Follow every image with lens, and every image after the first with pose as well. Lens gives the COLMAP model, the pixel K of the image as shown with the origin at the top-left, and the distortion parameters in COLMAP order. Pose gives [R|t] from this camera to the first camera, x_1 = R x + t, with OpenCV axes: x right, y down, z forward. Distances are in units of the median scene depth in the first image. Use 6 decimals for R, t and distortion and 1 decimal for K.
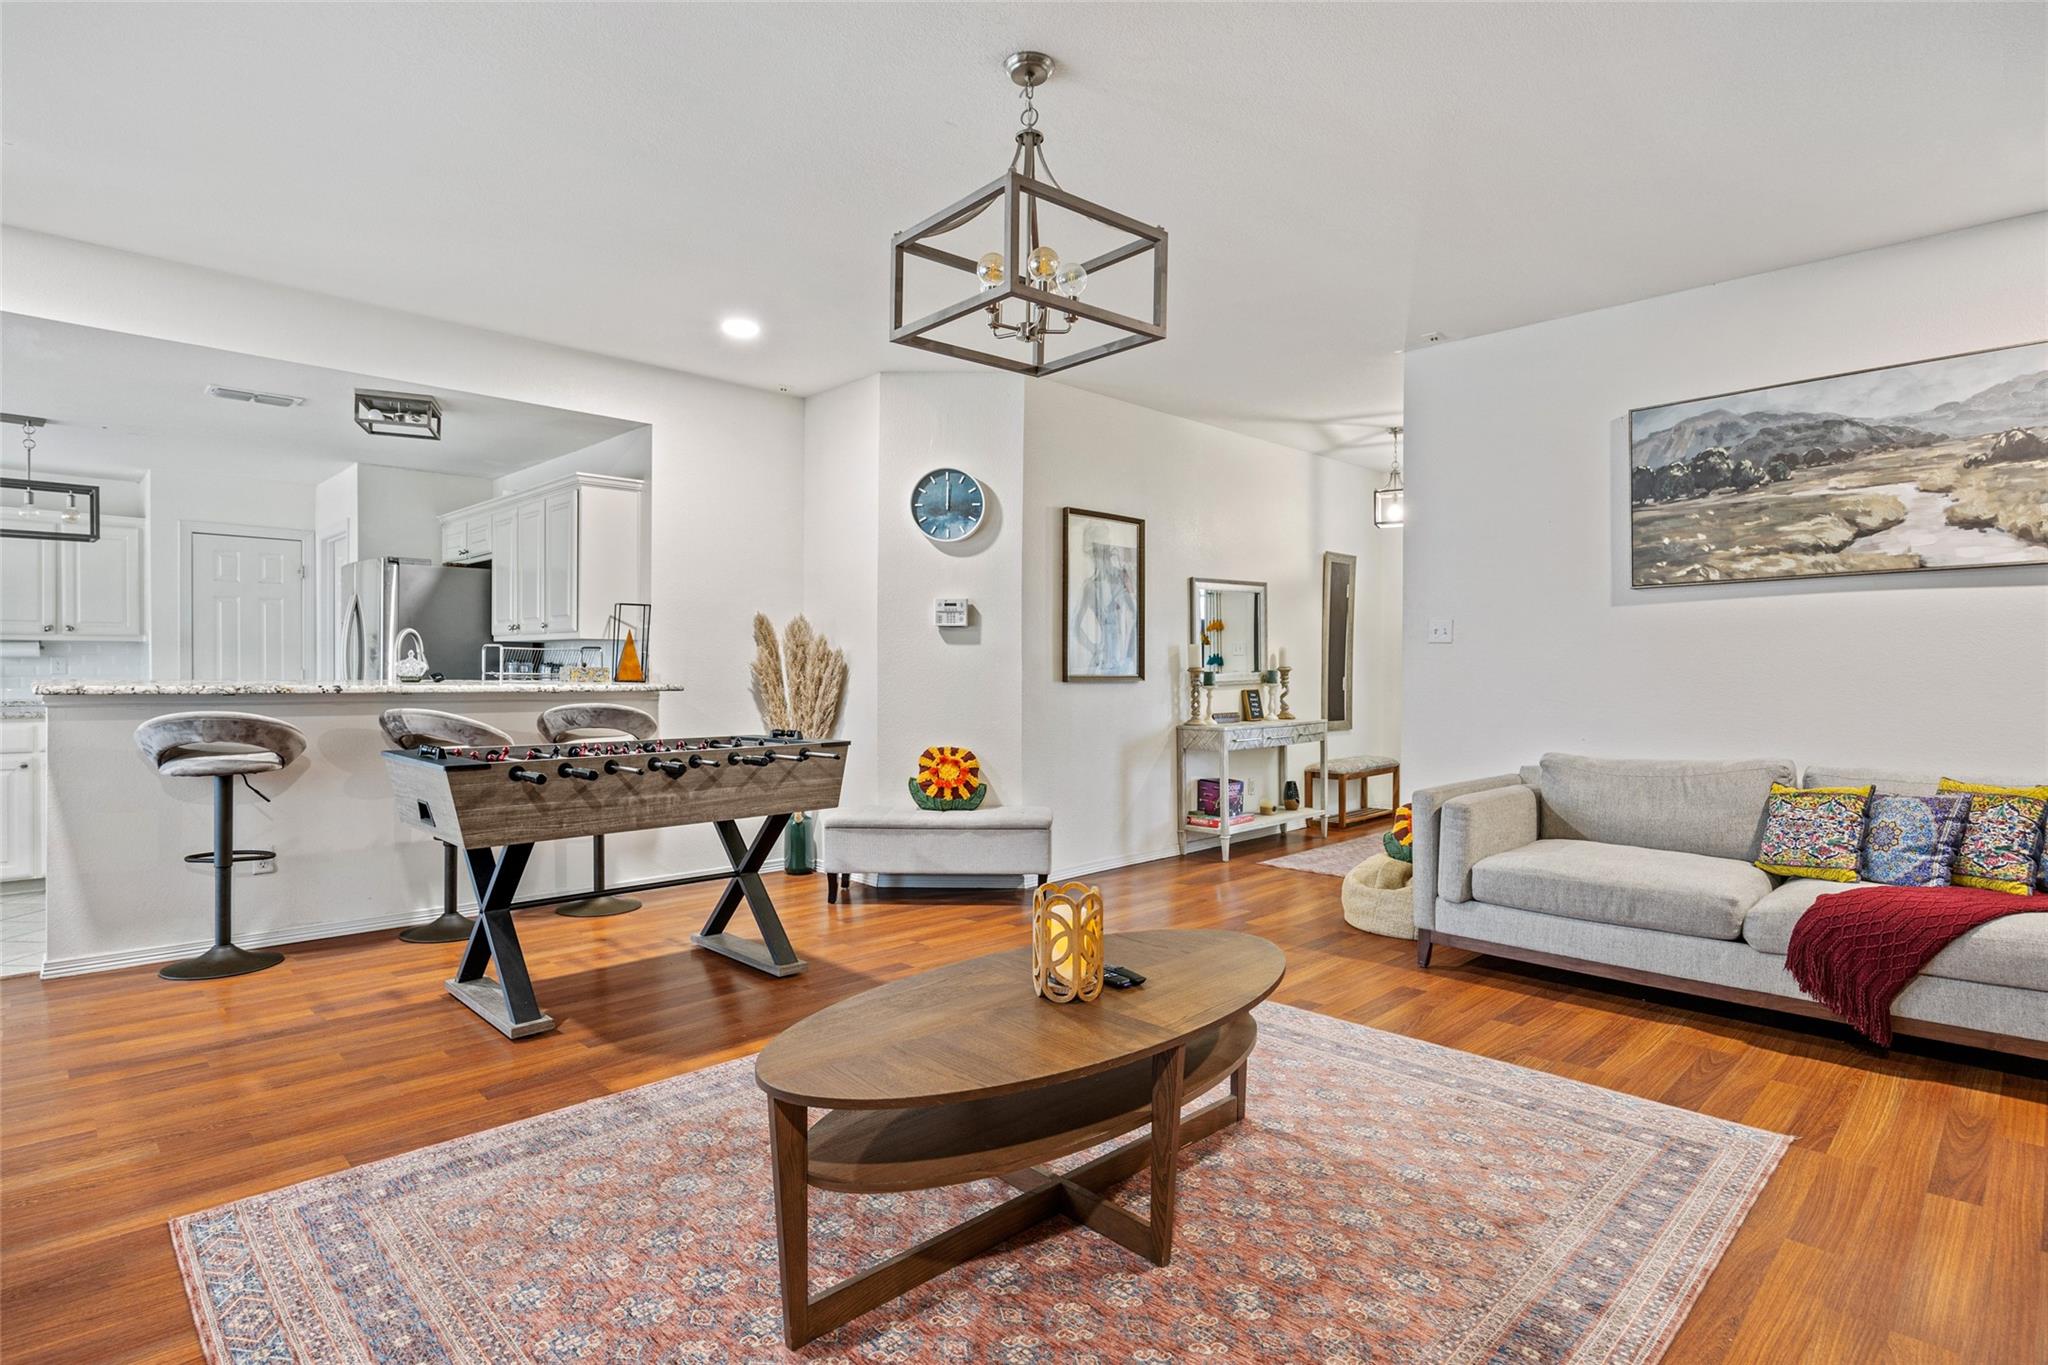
lens RADIAL K [[1013.4, 0, 1062.5], [0, 1013.4, 682.0], [0, 0, 1]] dist [-0.012970, 0.001739]
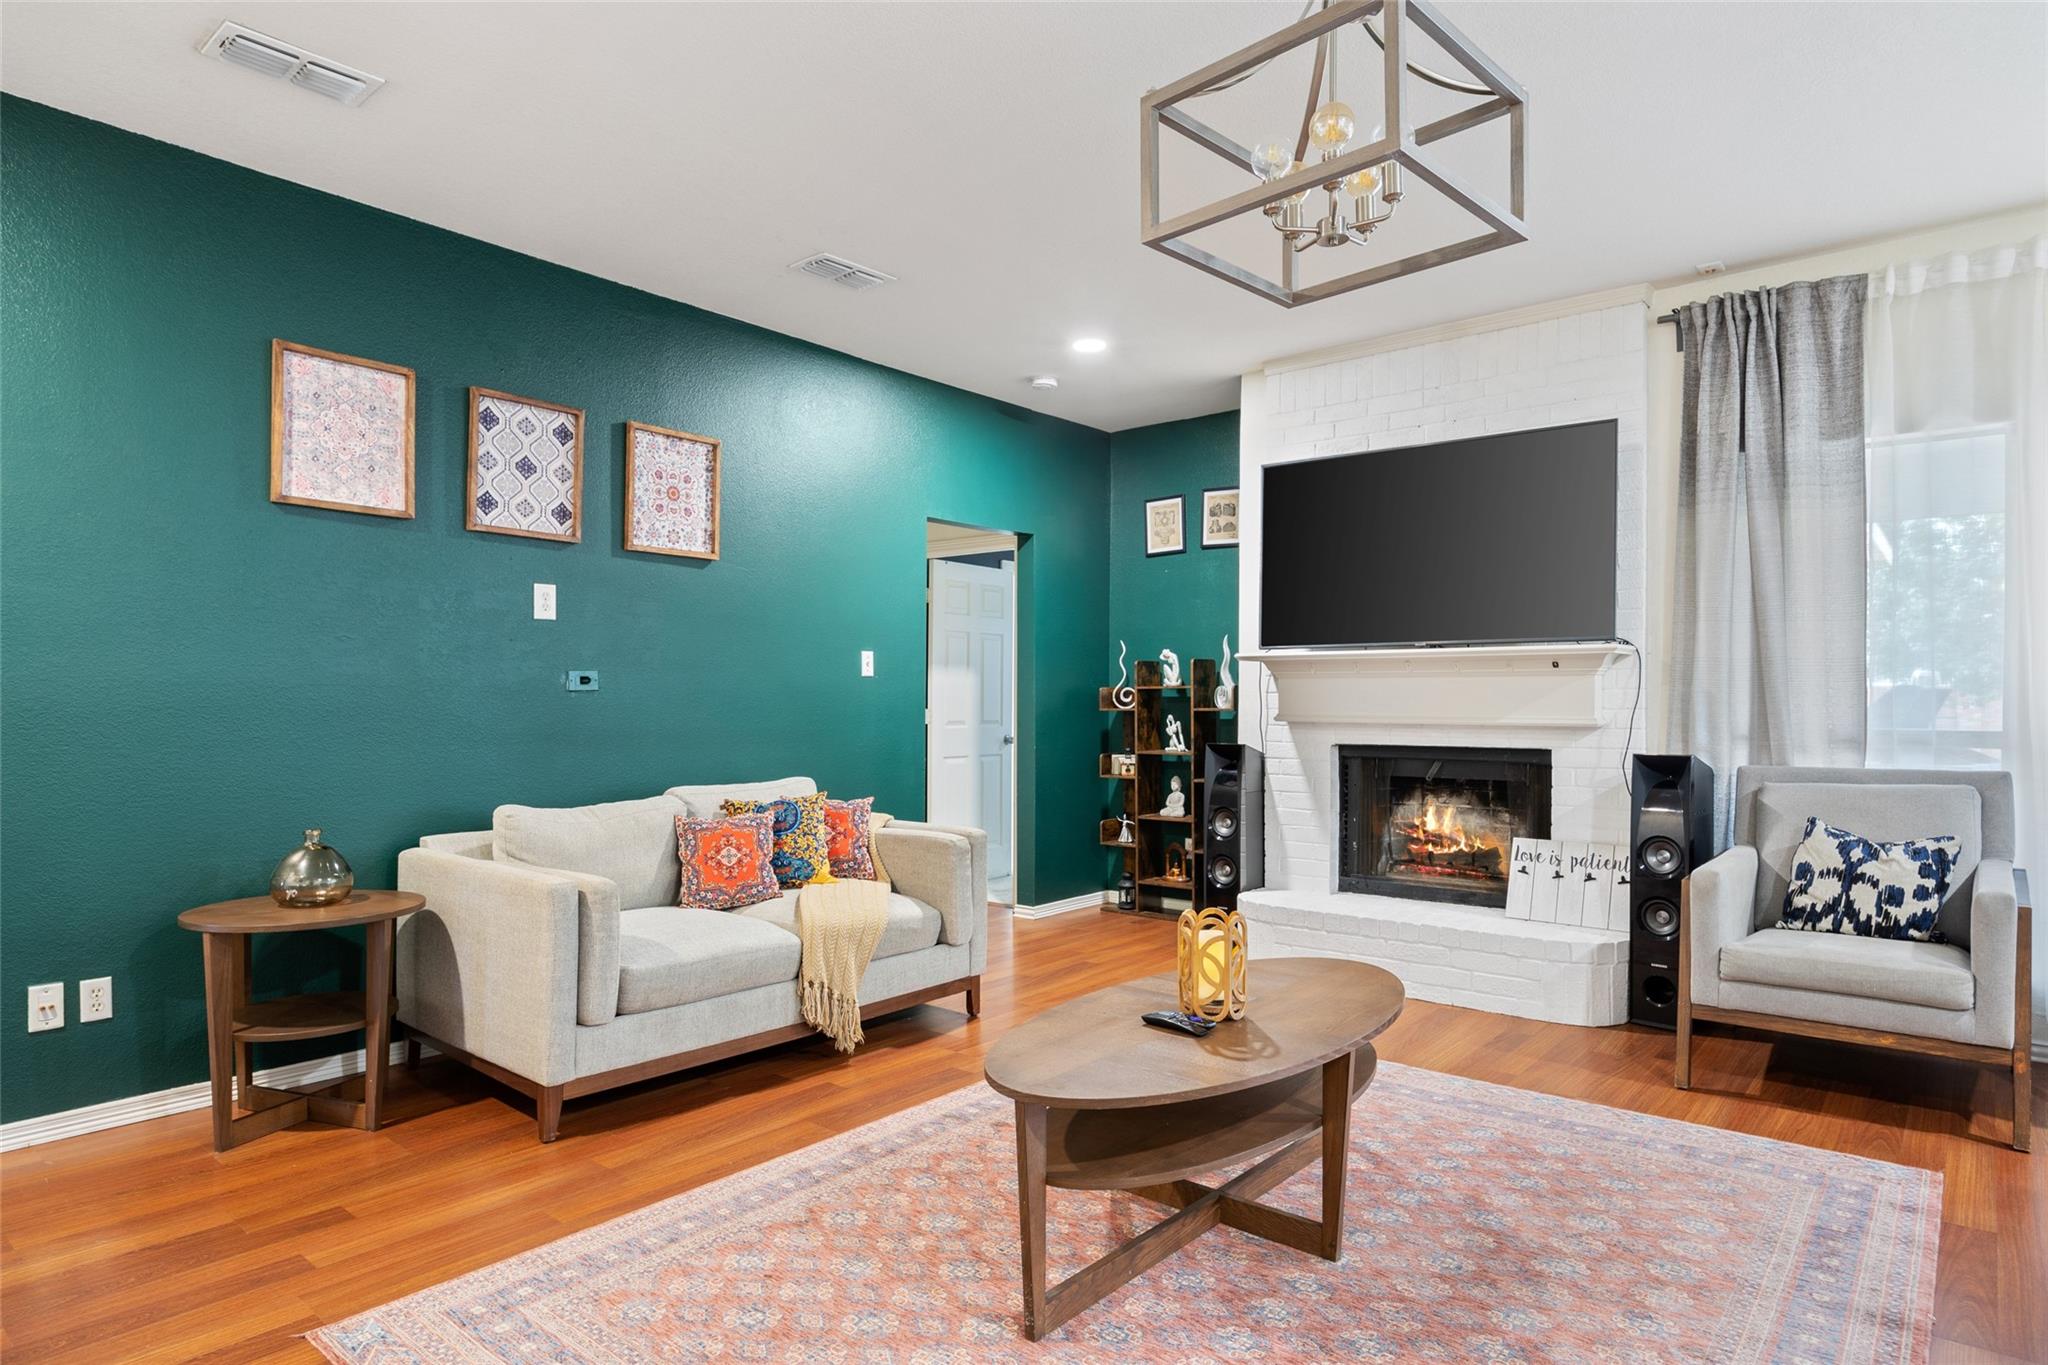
lens RADIAL K [[1150.3, 0, 1020.4], [0, 1150.3, 709.9], [0, 0, 1]] dist [-0.003320, -0.002285]
pose [[-0.997171, -0.001380, -0.075153, 0.183040], [-0.003027, 0.999758, 0.021801, -0.024270], [0.075105, 0.021967, -0.996934, 1.341653]]
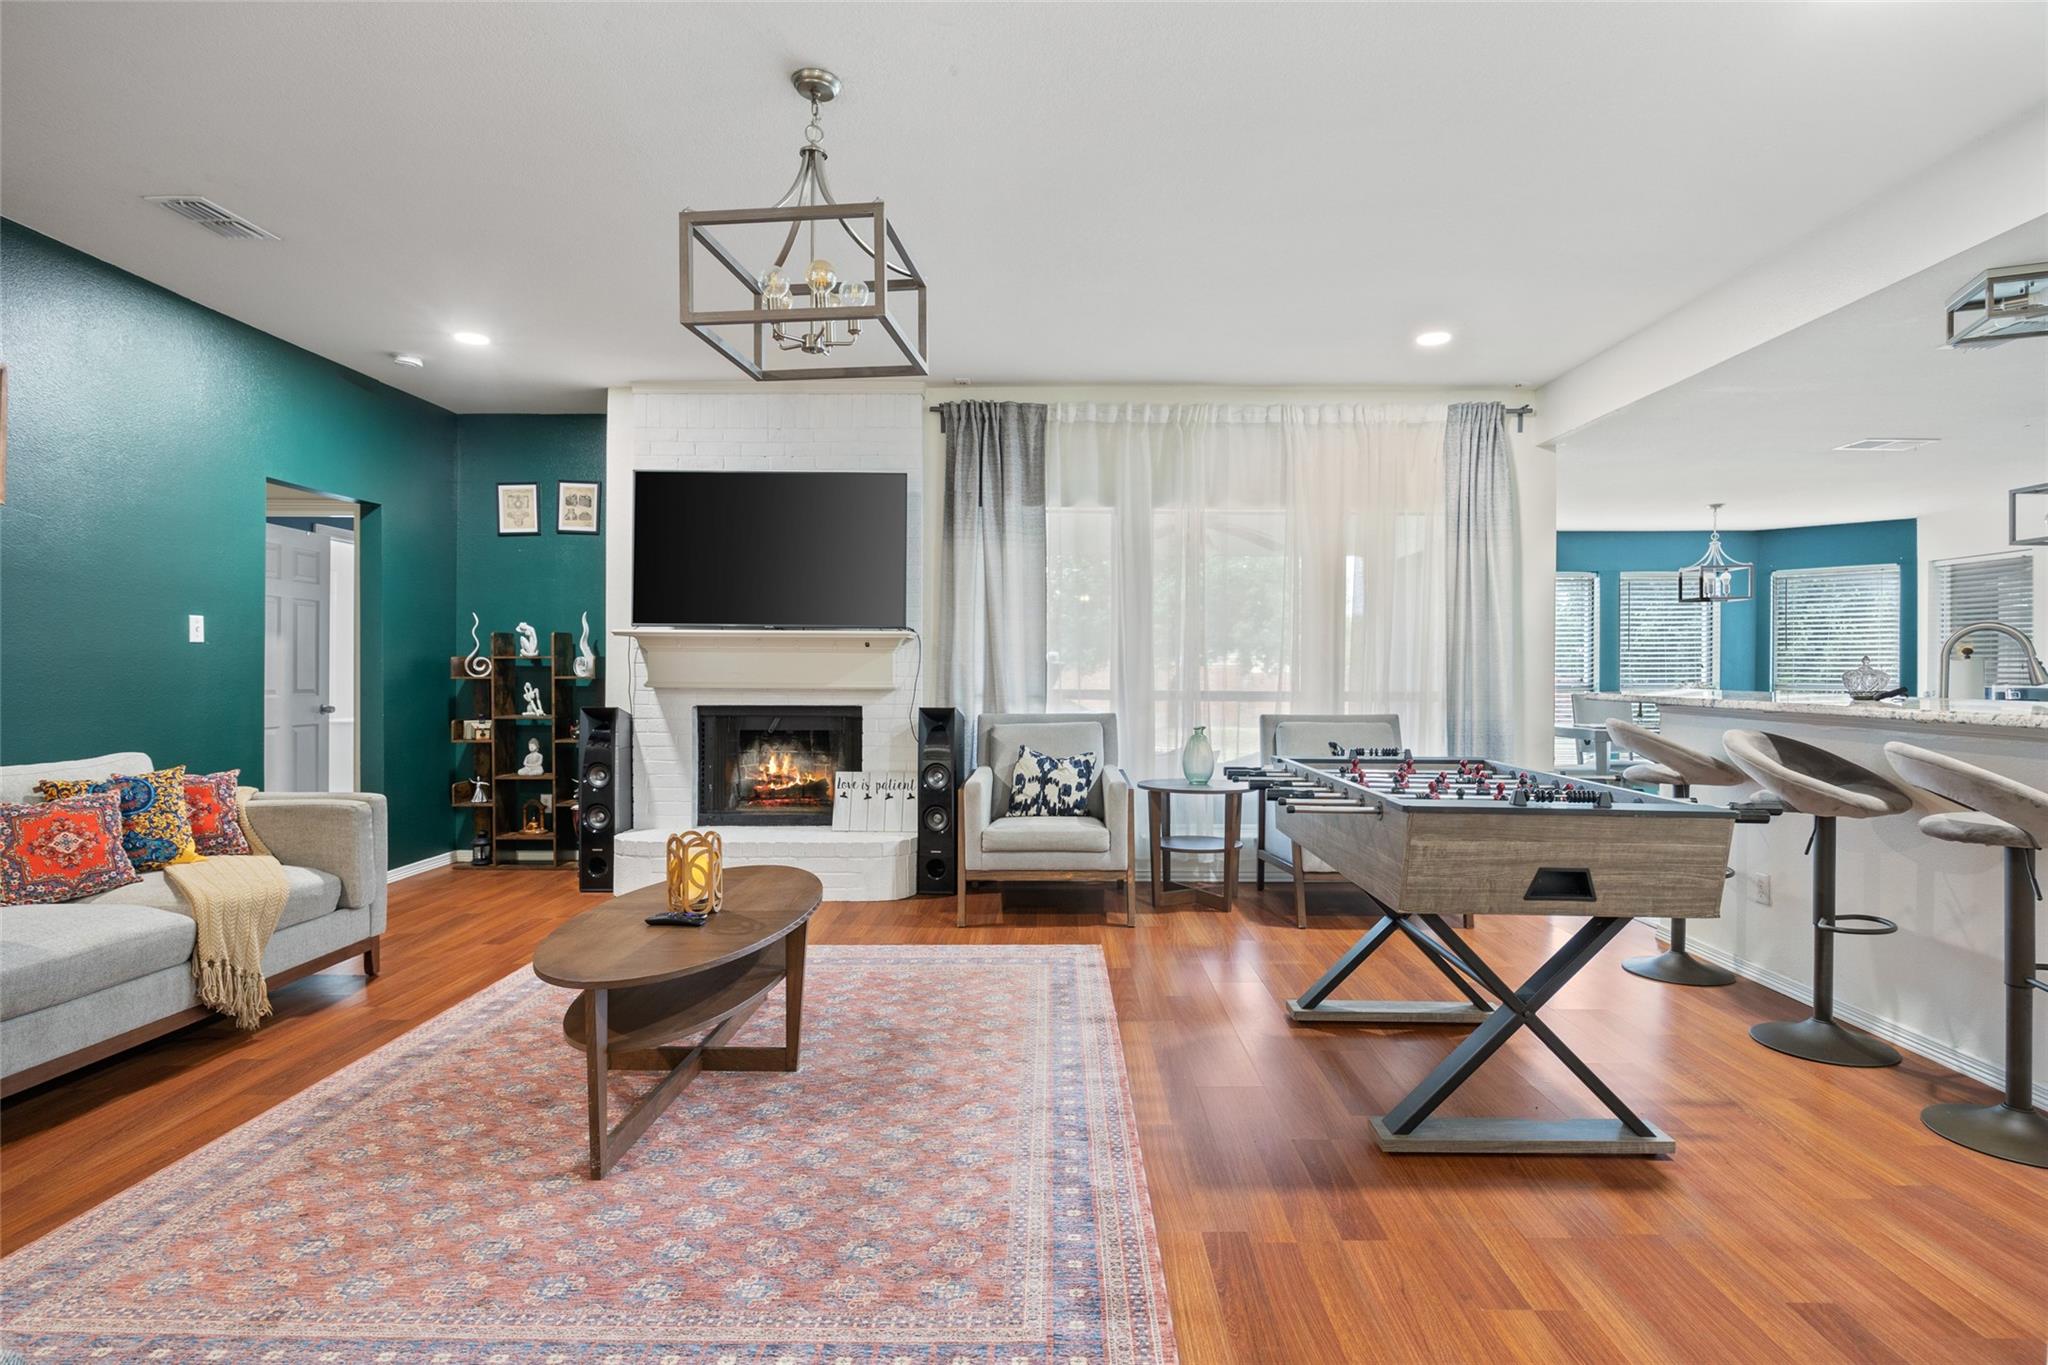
lens RADIAL K [[1013.4, 0, 1046.3], [0, 1013.4, 681.6], [0, 0, 1]] dist [-0.012970, 0.001739]
pose [[-0.716458, 0.002644, -0.697625, 0.382104], [-0.014562, 0.999718, 0.018744, -0.024938], [0.697478, 0.023588, -0.716218, 1.422221]]
